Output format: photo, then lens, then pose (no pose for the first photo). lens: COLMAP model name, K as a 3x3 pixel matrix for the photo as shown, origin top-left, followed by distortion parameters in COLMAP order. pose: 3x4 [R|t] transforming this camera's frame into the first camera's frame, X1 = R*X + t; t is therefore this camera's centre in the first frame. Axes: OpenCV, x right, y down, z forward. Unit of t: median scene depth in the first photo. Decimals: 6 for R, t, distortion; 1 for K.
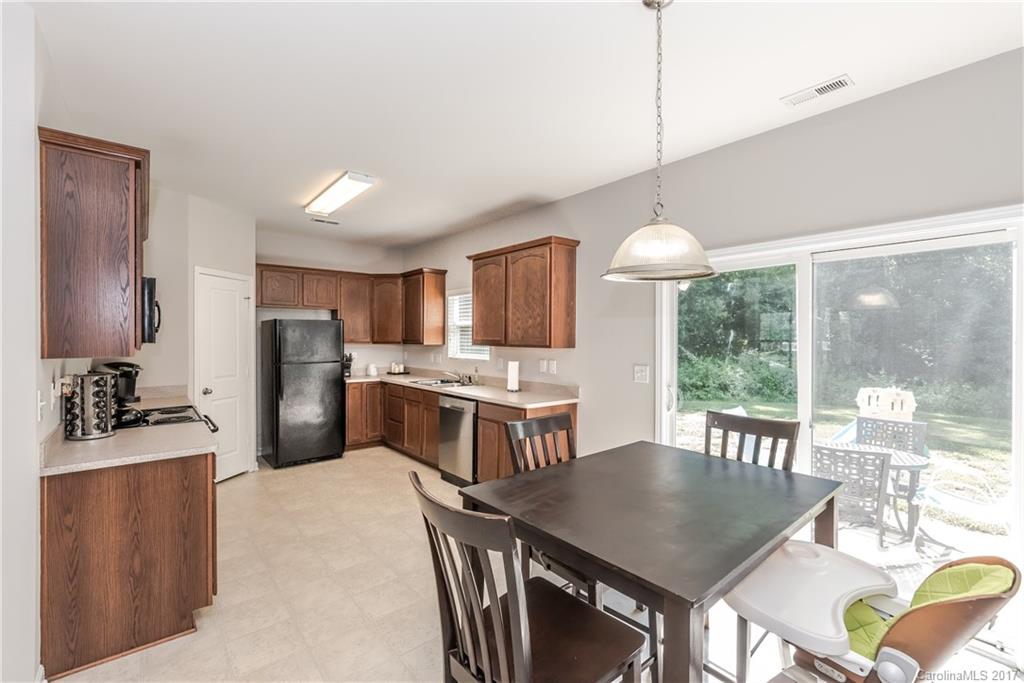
lens RADIAL K [[438.7, 0, 518.0], [0, 438.7, 339.3], [0, 0, 1]] dist [0.000862, -0.000878]
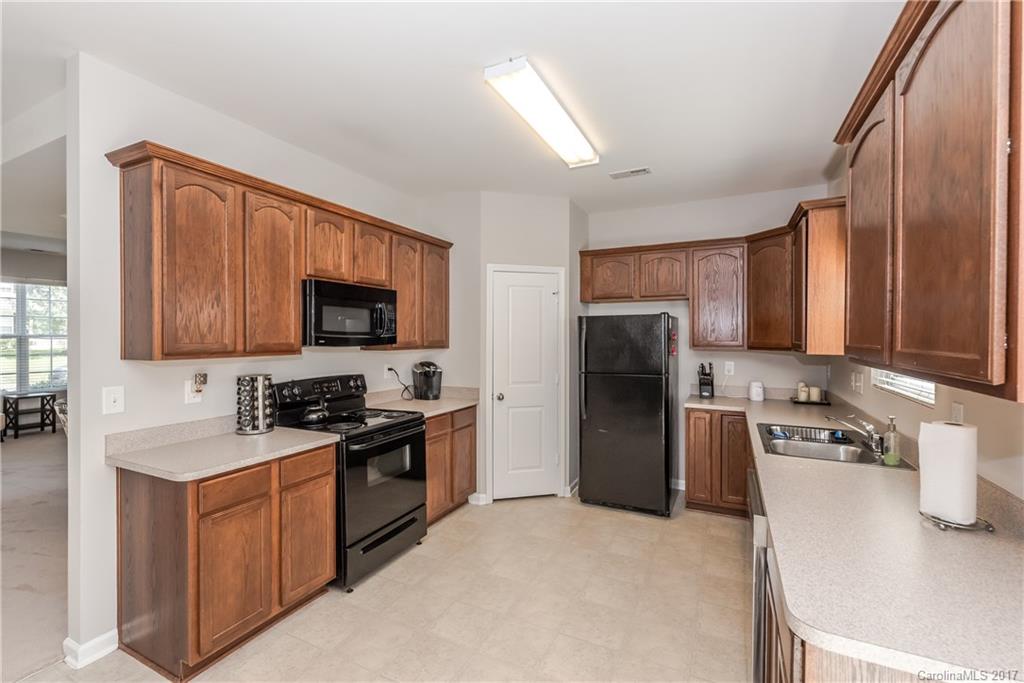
lens RADIAL K [[438.7, 0, 508.1], [0, 438.7, 339.6], [0, 0, 1]] dist [0.000862, -0.000878]
pose [[0.390125, 0.003225, -0.920756, 0.116177], [-0.002931, 0.999993, 0.002261, -0.004065], [0.920757, 0.001817, 0.390132, 0.492993]]
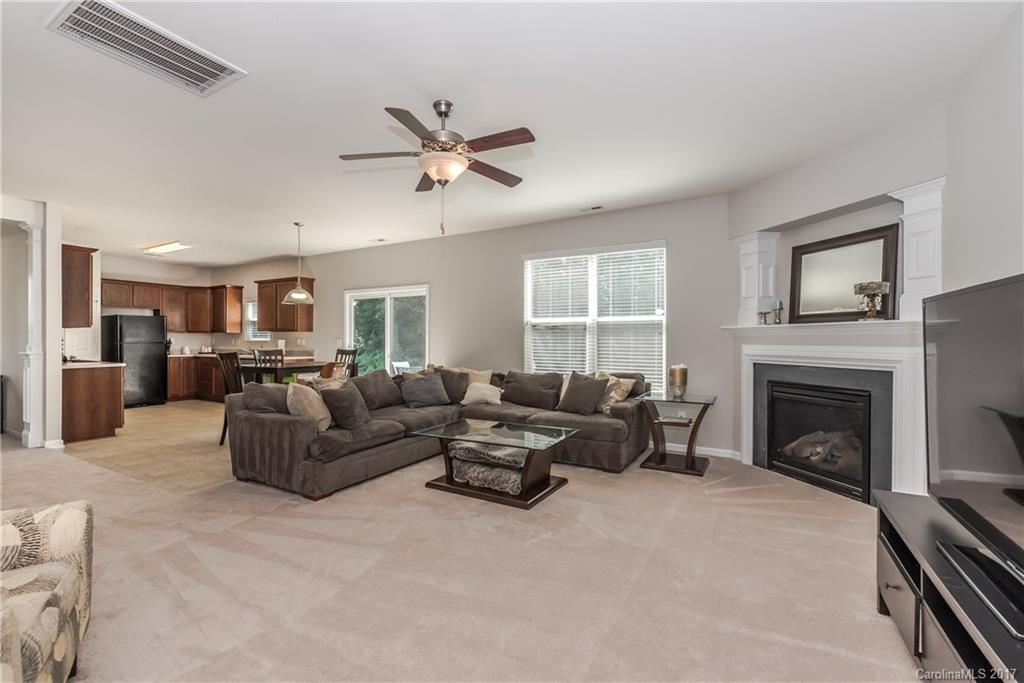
lens RADIAL K [[438.7, 0, 516.6], [0, 438.7, 339.5], [0, 0, 1]] dist [0.000862, -0.000878]
pose [[0.937057, -0.000283, 0.349176, 0.221221], [0.002835, 0.999973, -0.006797, 0.052591], [-0.349164, 0.007359, 0.937033, -0.882878]]
